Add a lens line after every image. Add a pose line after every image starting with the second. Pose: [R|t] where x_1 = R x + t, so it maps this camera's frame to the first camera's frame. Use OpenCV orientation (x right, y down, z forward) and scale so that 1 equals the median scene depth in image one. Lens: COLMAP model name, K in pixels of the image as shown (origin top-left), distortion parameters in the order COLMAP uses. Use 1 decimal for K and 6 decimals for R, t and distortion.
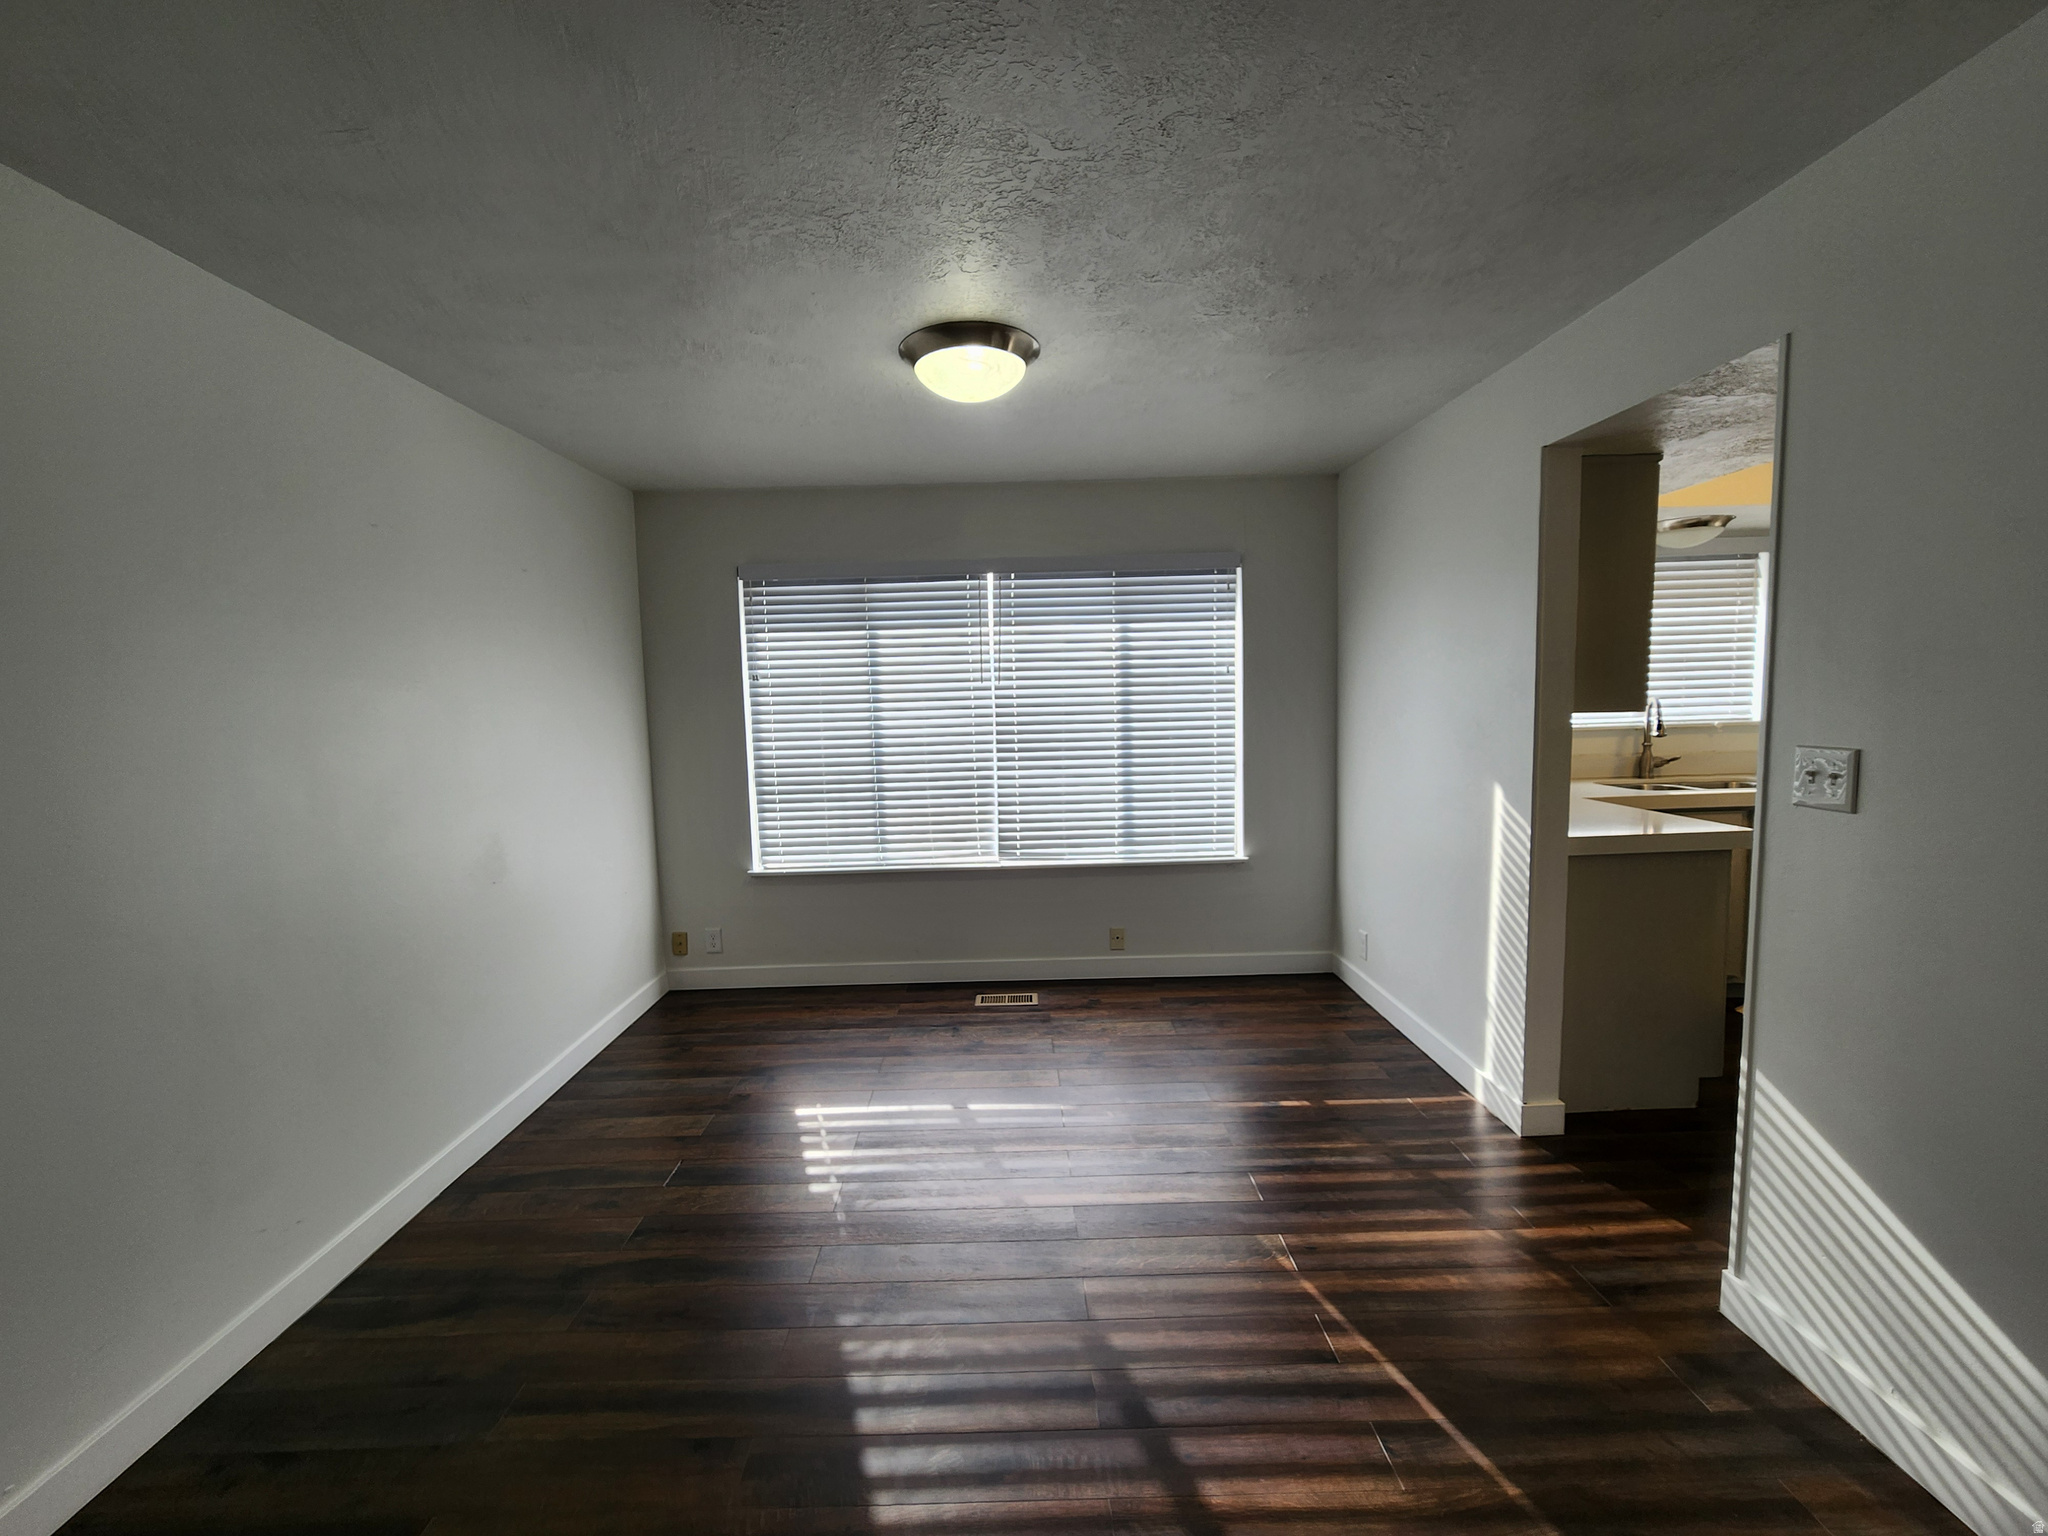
lens RADIAL K [[835.1, 0, 1010.2], [0, 835.1, 759.0], [0, 0, 1]] dist [0.002166, -0.001910]
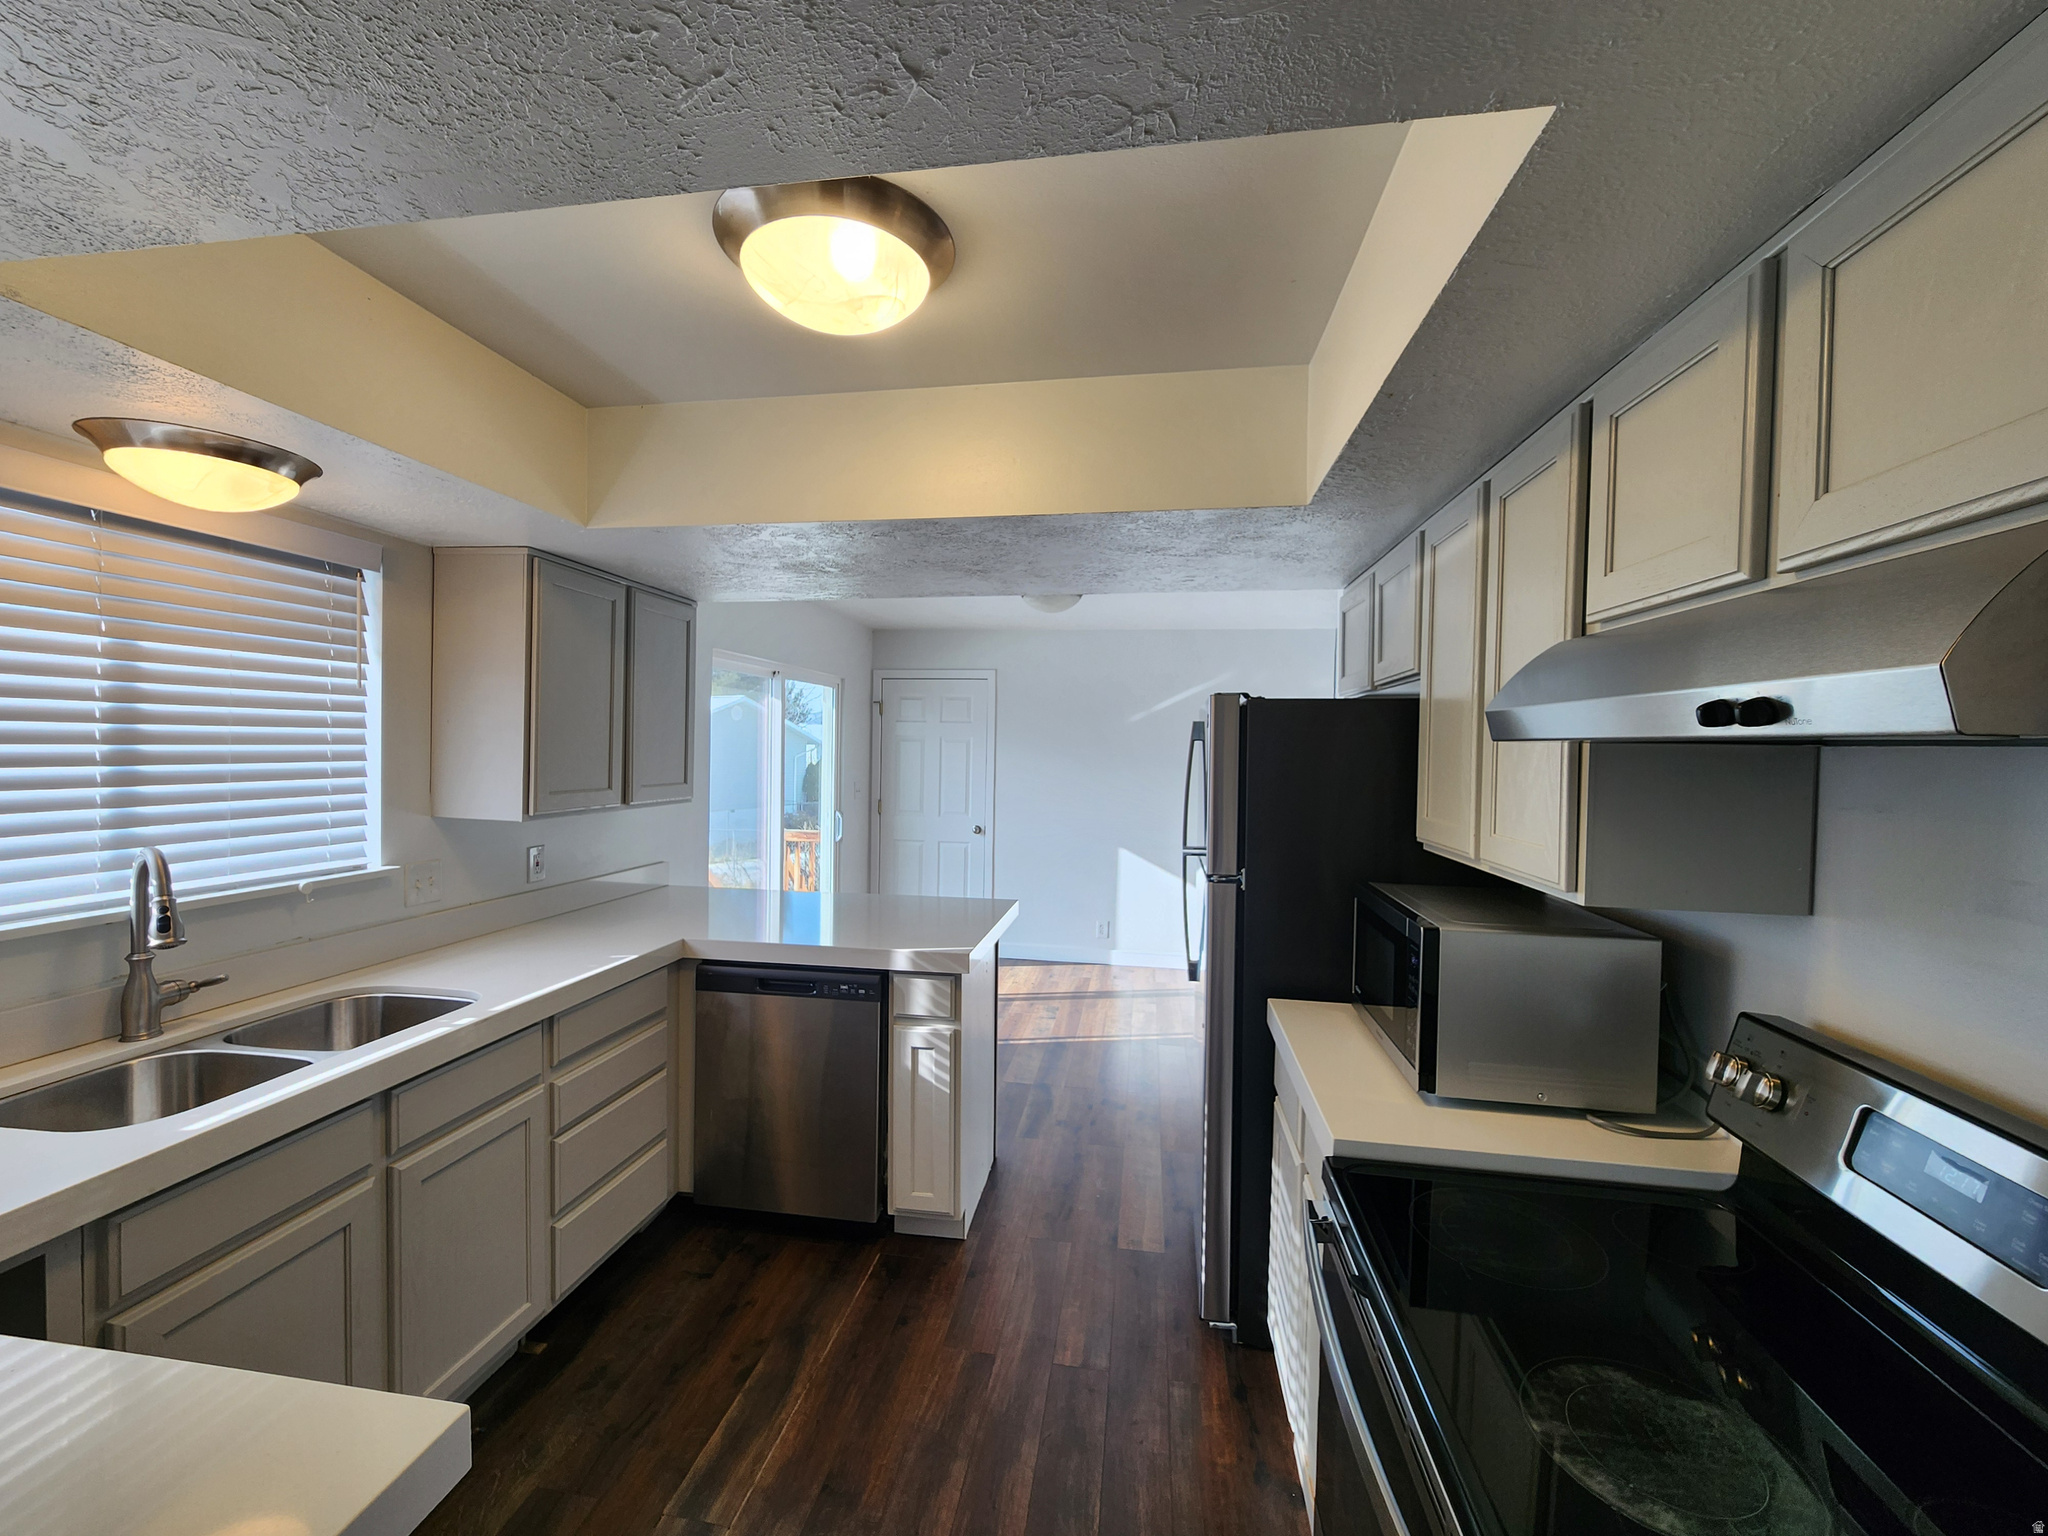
lens RADIAL K [[835.1, 0, 1013.2], [0, 835.1, 778.3], [0, 0, 1]] dist [0.002166, -0.001910]
pose [[0.172387, -0.007268, 0.985002, 0.442764], [0.059838, 0.998203, -0.003107, -0.084599], [-0.983210, 0.059476, 0.172512, 0.510115]]
